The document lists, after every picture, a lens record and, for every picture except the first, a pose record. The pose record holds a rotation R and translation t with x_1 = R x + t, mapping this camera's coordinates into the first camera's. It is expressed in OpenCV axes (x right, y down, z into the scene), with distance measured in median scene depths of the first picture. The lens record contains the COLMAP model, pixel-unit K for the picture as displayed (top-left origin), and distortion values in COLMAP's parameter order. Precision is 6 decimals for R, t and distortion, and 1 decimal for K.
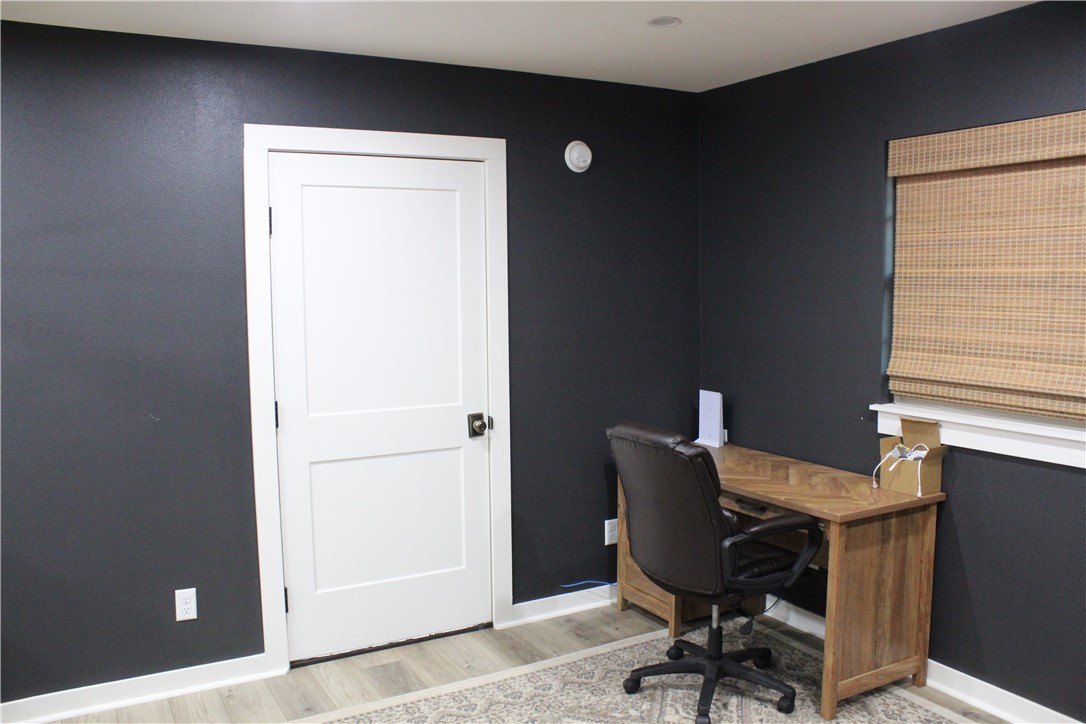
lens RADIAL K [[905.6, 0, 544.6], [0, 905.6, 365.2], [0, 0, 1]] dist [-0.133346, 0.098780]
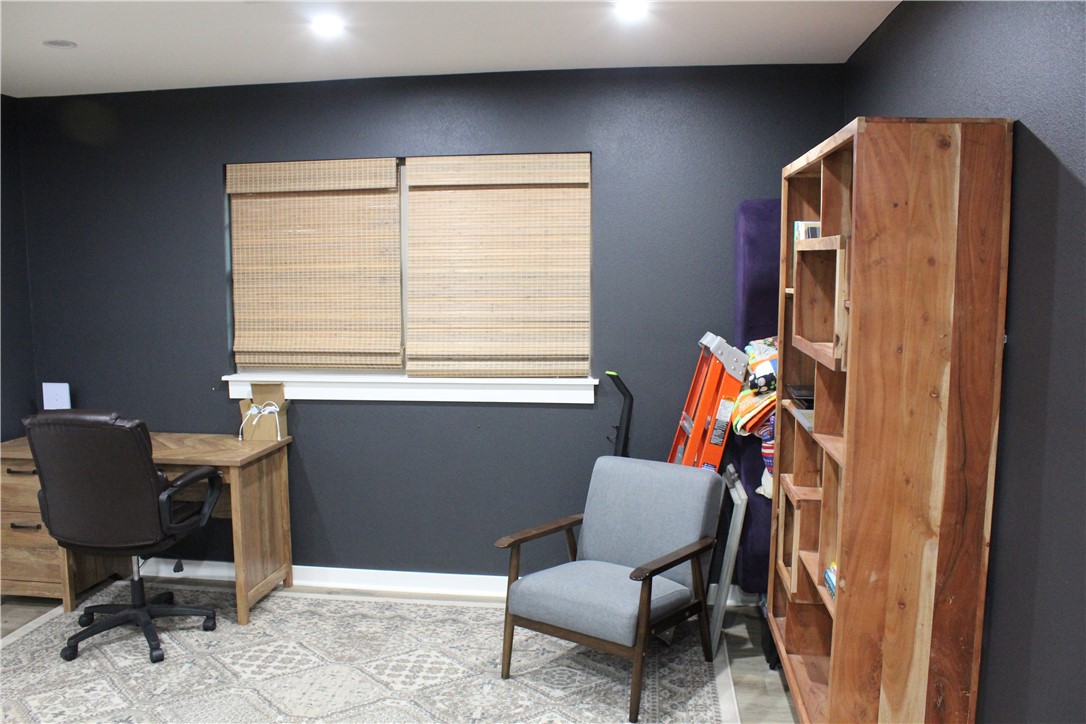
lens RADIAL K [[905.6, 0, 541.7], [0, 905.6, 362.8], [0, 0, 1]] dist [-0.133346, 0.098780]
pose [[0.602785, -0.080082, 0.793874, -0.374318], [0.079582, 0.996024, 0.040048, 0.012145], [-0.793925, 0.039038, 0.606762, -0.112574]]
